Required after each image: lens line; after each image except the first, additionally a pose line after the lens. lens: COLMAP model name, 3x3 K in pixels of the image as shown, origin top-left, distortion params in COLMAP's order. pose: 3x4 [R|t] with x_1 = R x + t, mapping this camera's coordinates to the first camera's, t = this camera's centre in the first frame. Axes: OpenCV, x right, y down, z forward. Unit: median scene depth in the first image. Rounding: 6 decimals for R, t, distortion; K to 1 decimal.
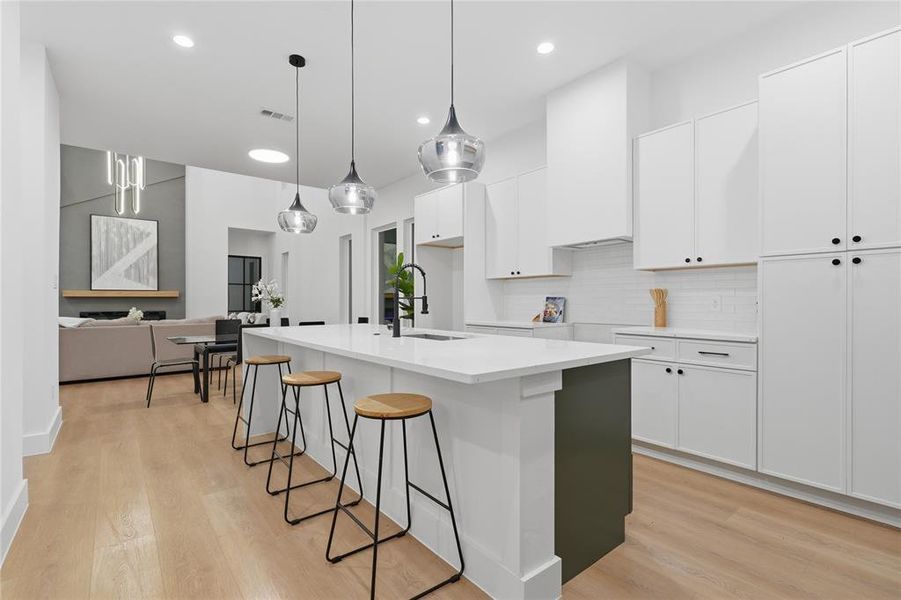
lens RADIAL K [[423.5, 0, 449.2], [0, 423.5, 301.1], [0, 0, 1]] dist [-0.000045, 0.000104]
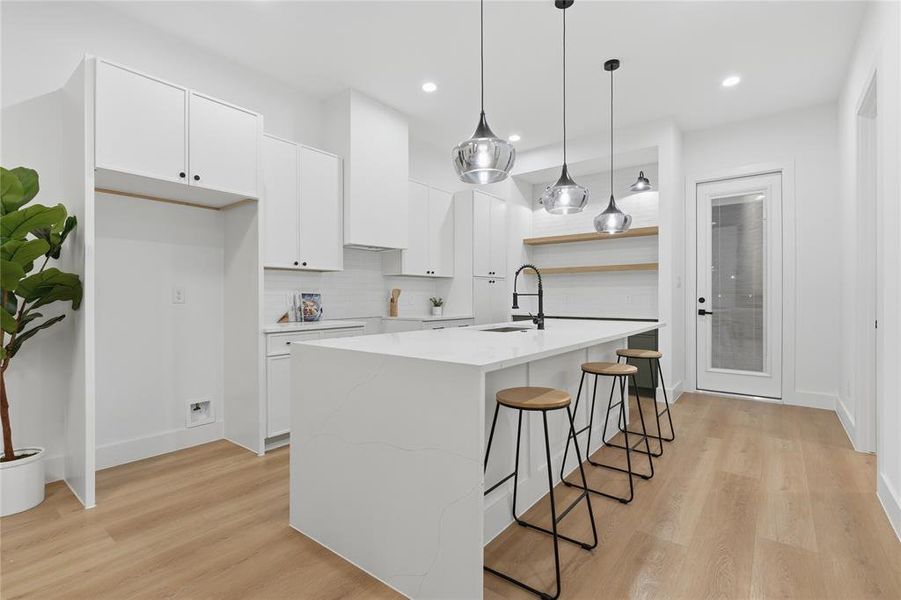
lens RADIAL K [[421.5, 0, 449.0], [0, 421.5, 299.2], [0, 0, 1]] dist [-0.018282, -0.000100]
pose [[-0.233353, -0.002358, 0.972389, -0.707565], [0.002692, 0.999992, 0.003071, 0.000420], [-0.972388, 0.003334, -0.233345, 0.923359]]
